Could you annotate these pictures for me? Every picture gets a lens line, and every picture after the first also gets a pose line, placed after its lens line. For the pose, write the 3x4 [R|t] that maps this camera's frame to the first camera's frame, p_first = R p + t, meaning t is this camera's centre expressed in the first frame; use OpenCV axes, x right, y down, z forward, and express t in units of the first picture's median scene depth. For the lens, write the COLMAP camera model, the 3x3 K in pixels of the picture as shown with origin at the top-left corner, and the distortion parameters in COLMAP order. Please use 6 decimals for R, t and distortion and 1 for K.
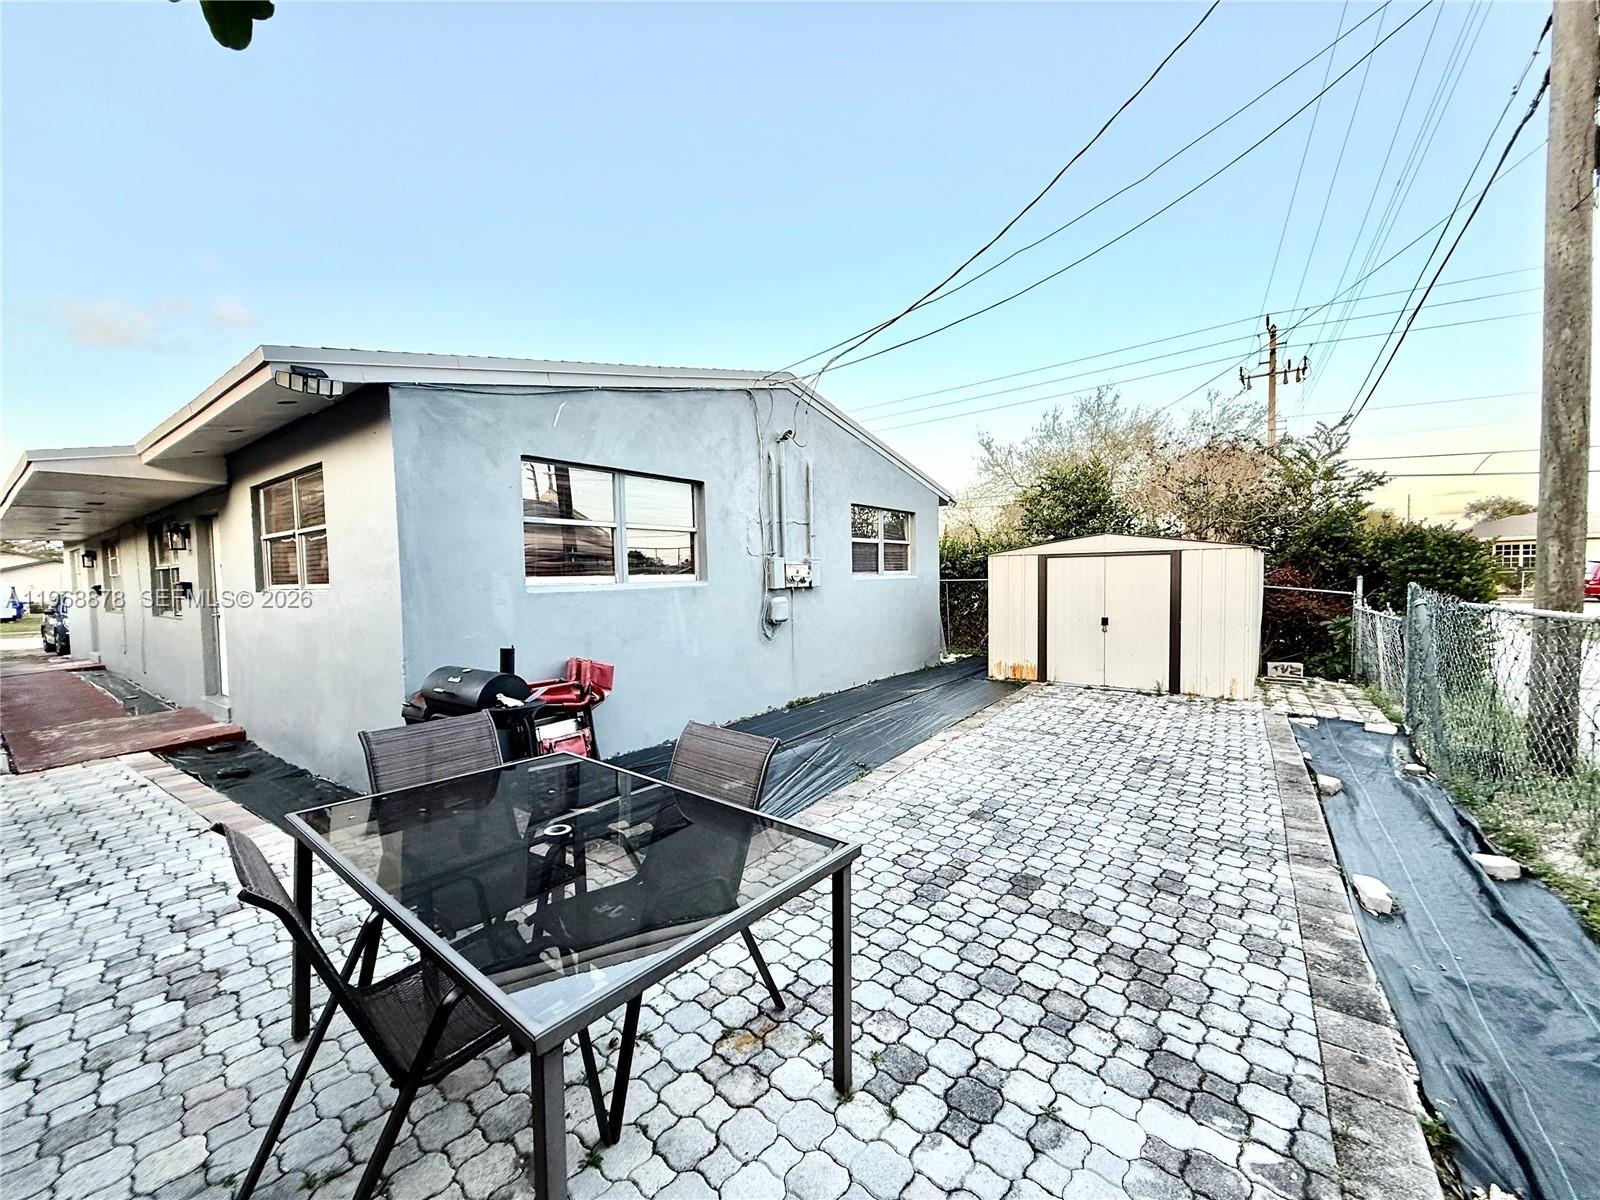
lens RADIAL K [[636.7, 0, 800.0], [0, 636.7, 600.0], [0, 0, 1]] dist [0.001694, 0.000380]
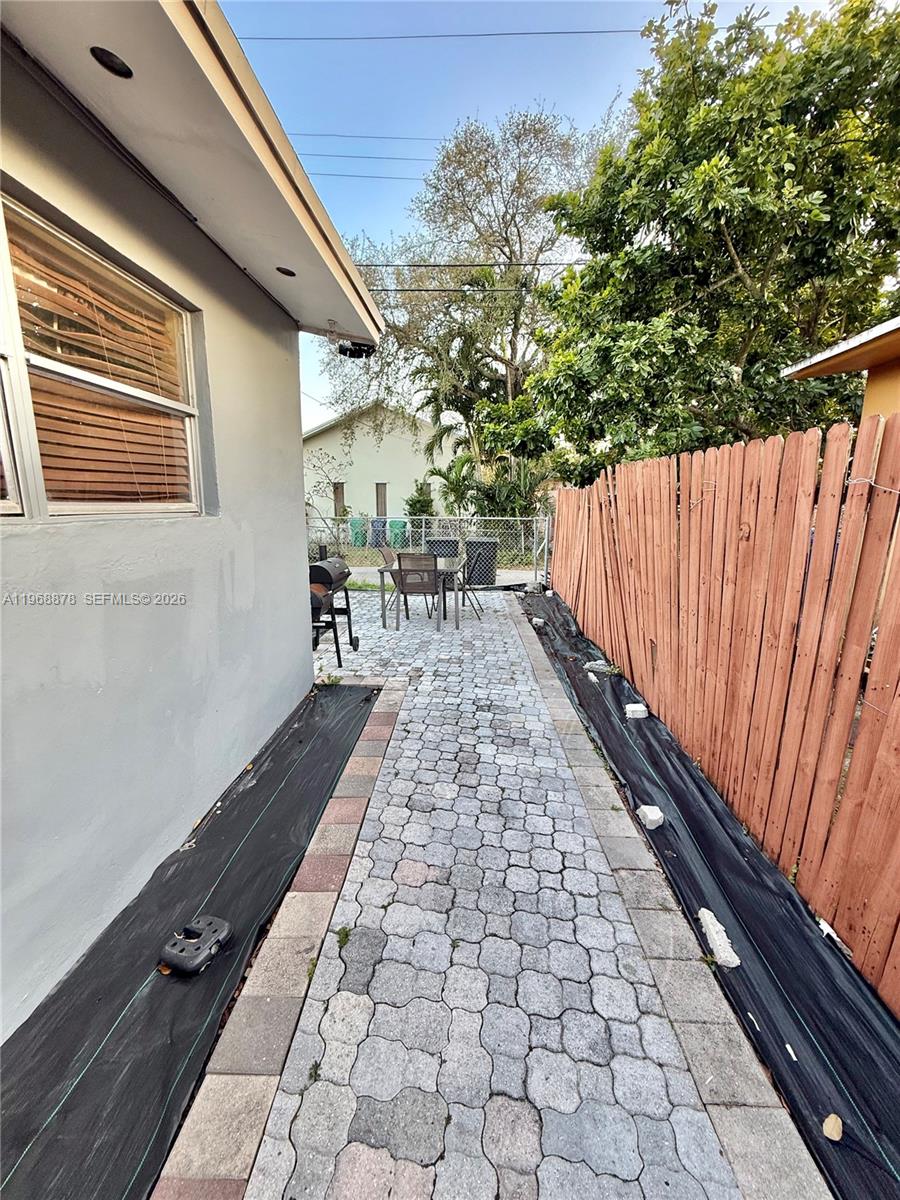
lens RADIAL K [[477.5, 0, 450.0], [0, 477.5, 600.0], [0, 0, 1]] dist [0.001694, 0.000380]
pose [[-0.546056, -0.145028, 0.825100, -1.326942], [0.041198, 0.979061, 0.199355, -0.017250], [-0.836735, 0.142851, -0.528647, 1.086826]]
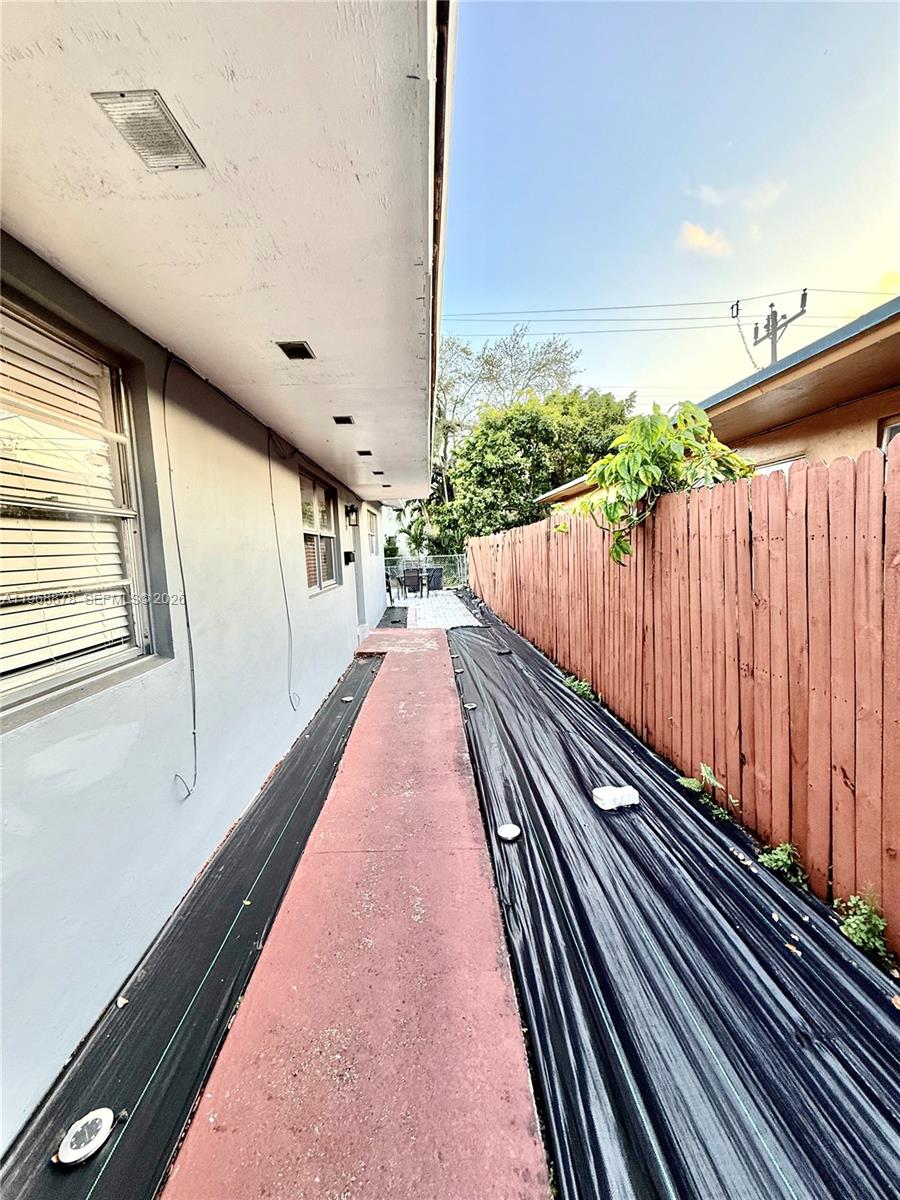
lens RADIAL K [[477.5, 0, 450.0], [0, 477.5, 600.0], [0, 0, 1]] dist [0.001694, 0.000380]
pose [[-0.629865, -0.032236, 0.776035, -2.803237], [0.095197, 0.988401, 0.118324, -0.046029], [-0.770849, 0.148404, -0.619491, 2.223790]]
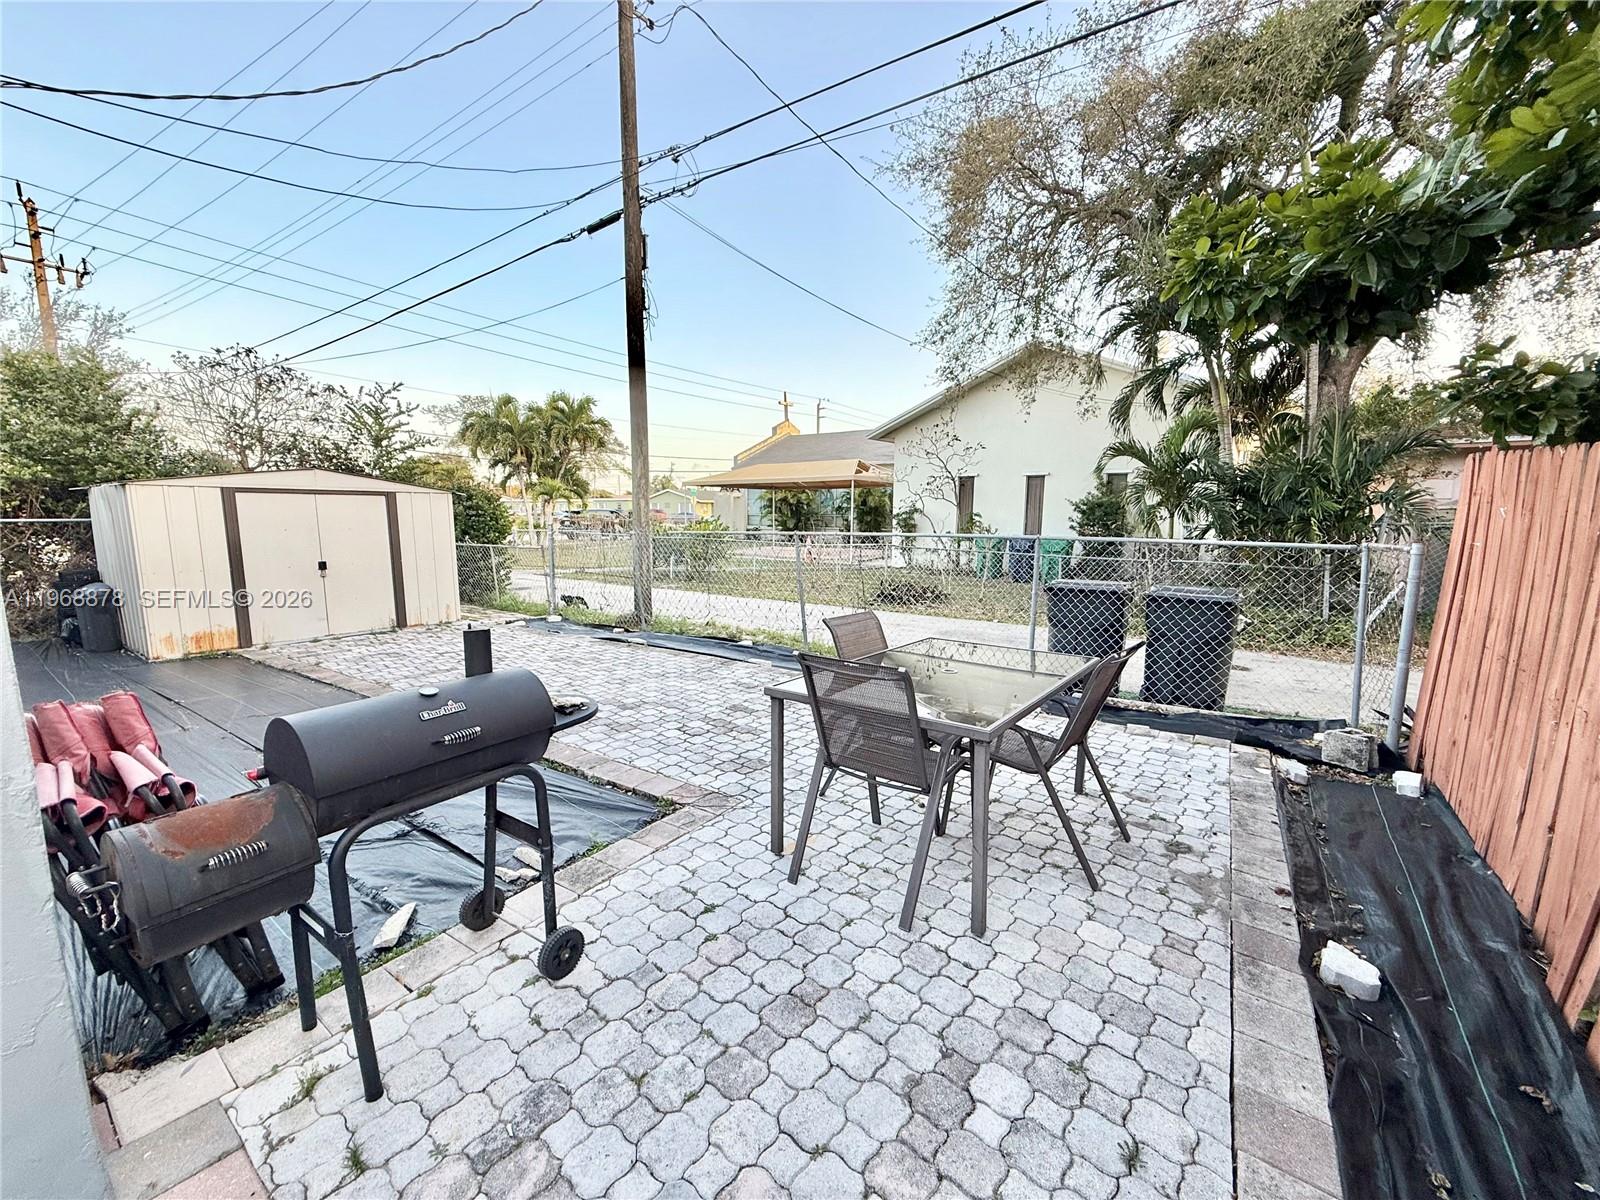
lens RADIAL K [[636.7, 0, 800.0], [0, 636.7, 600.0], [0, 0, 1]] dist [0.001694, 0.000380]
pose [[-0.026605, -0.117298, 0.992740, -0.770454], [0.036177, 0.992328, 0.118219, -0.002206], [-0.998991, 0.039059, -0.022157, 0.567329]]
